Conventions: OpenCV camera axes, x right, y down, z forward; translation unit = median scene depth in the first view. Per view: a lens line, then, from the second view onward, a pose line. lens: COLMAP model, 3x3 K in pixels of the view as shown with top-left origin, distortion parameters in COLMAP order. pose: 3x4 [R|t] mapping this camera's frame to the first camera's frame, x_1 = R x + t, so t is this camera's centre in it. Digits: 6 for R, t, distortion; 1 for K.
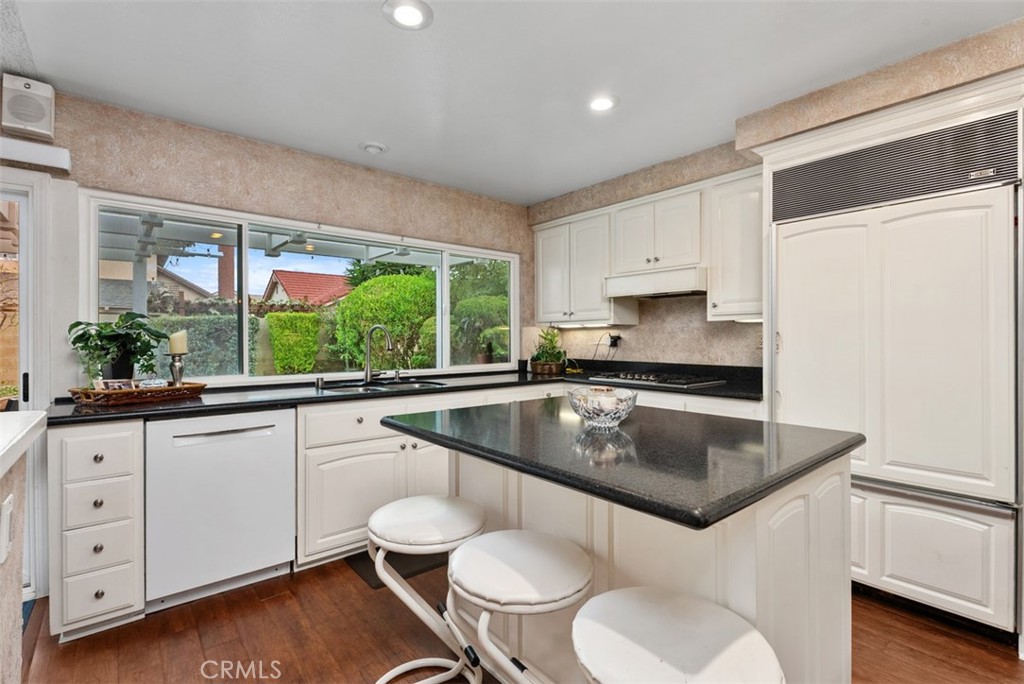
lens RADIAL K [[456.8, 0, 511.3], [0, 456.8, 341.6], [0, 0, 1]] dist [0.000155, -0.000624]
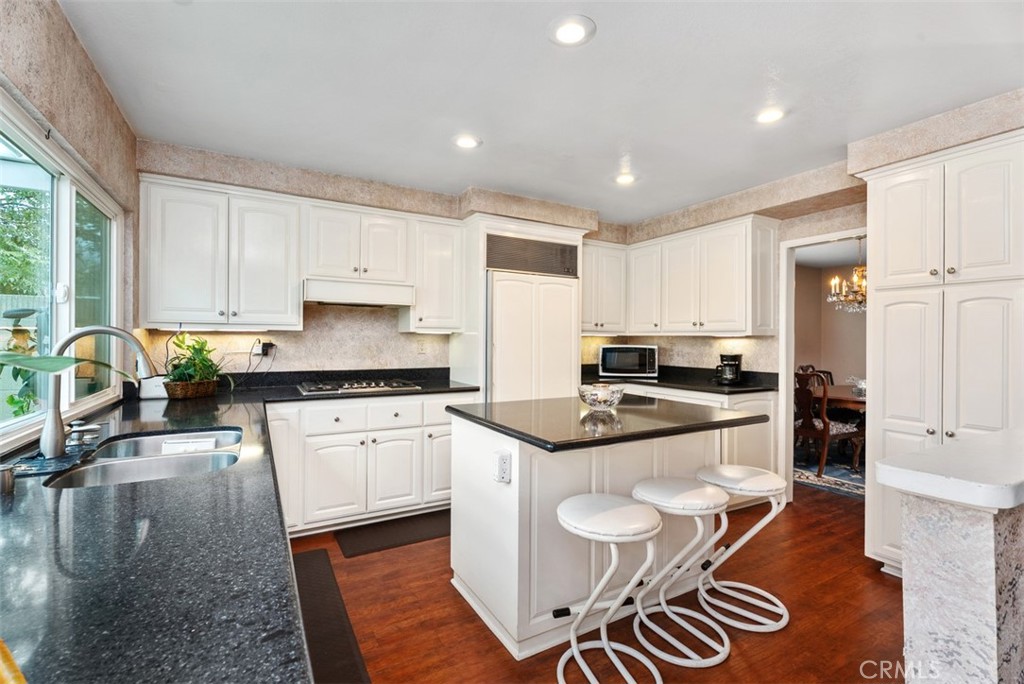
lens RADIAL K [[456.8, 0, 509.9], [0, 456.8, 341.0], [0, 0, 1]] dist [0.000155, -0.000624]
pose [[0.187460, -0.004591, 0.982261, -0.575598], [-0.001481, 0.999987, 0.004957, -0.022873], [-0.982271, -0.002384, 0.187451, 0.439407]]
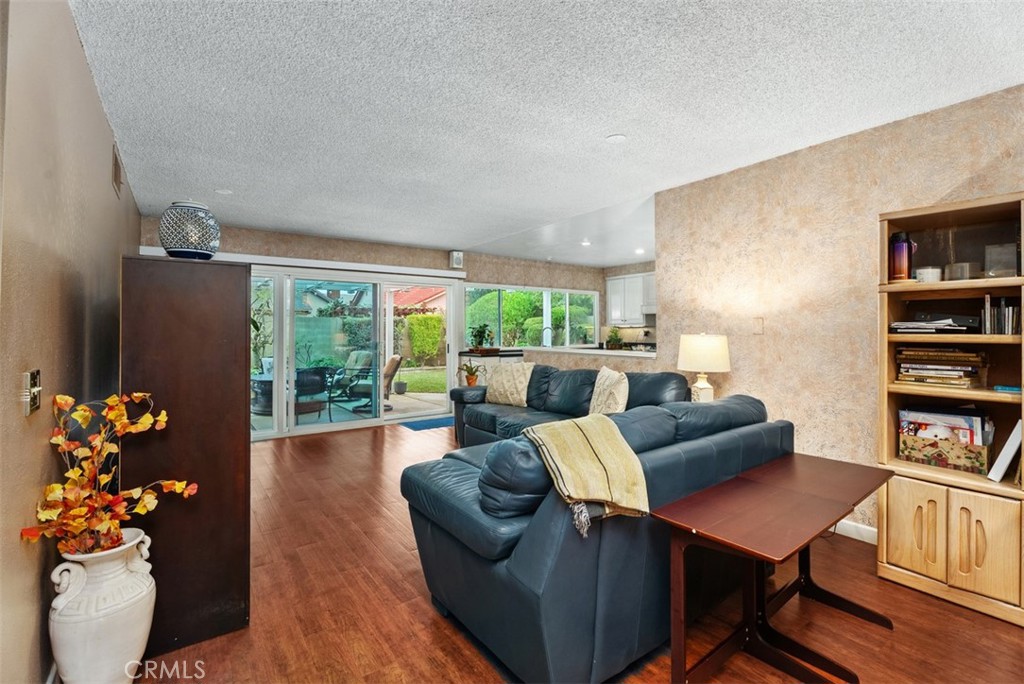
lens RADIAL K [[456.8, 0, 508.5], [0, 456.8, 332.7], [0, 0, 1]] dist [0.000155, -0.000624]
pose [[0.996609, 0.000508, -0.082280, -0.235037], [-0.001041, 0.999979, -0.006435, 0.009715], [0.082275, 0.006499, 0.996588, -1.166191]]
